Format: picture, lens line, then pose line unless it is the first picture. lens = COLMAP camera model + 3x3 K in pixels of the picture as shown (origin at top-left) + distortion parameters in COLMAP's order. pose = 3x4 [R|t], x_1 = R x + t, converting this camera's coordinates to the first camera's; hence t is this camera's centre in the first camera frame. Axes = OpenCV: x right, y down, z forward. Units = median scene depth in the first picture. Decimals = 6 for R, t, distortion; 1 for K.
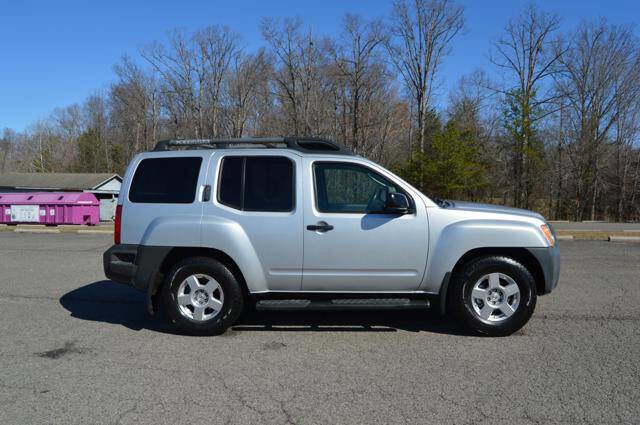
lens RADIAL K [[510.0, 0, 328.9], [0, 510.0, 208.7], [0, 0, 1]] dist [-0.096027, 0.040968]
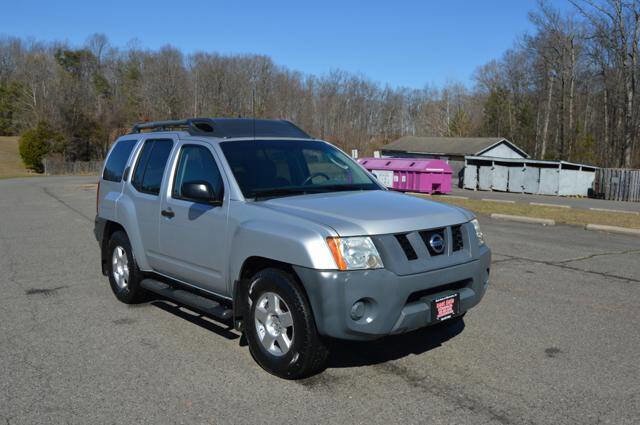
lens RADIAL K [[590.5, 0, 331.6], [0, 590.5, 207.2], [0, 0, 1]] dist [-0.064602, 0.000000]
pose [[0.707679, 0.075534, -0.702485, 0.097363], [-0.038876, 0.996926, 0.068030, -0.006198], [0.705464, -0.020834, 0.708440, 0.042062]]
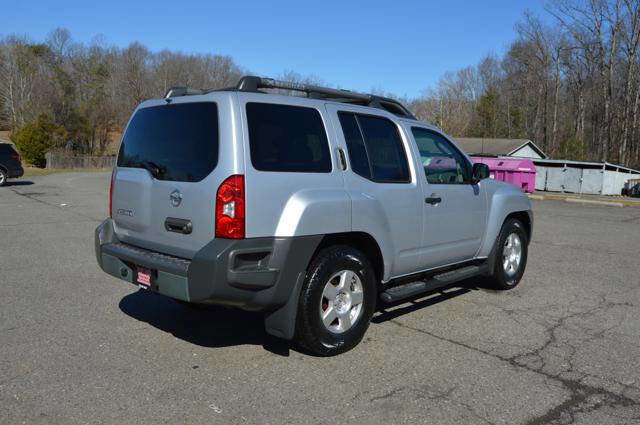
lens RADIAL K [[553.7, 0, 329.5], [0, 553.7, 216.1], [0, 0, 1]] dist [-0.085453, 0.035452]
pose [[0.788135, 0.092460, -0.608519, -0.079012], [-0.050435, 0.995029, 0.085865, 0.003417], [0.613433, -0.036983, 0.788880, -0.043487]]
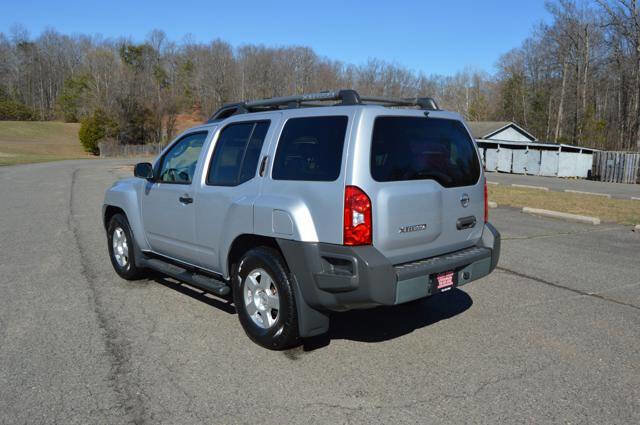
lens RADIAL K [[538.4, 0, 329.8], [0, 538.4, 204.3], [0, 0, 1]] dist [-0.085504, 0.033855]
pose [[0.646118, 0.104350, -0.756071, 0.123035], [-0.036667, 0.993710, 0.105813, -0.009327], [0.762357, -0.040644, 0.645880, 0.085537]]
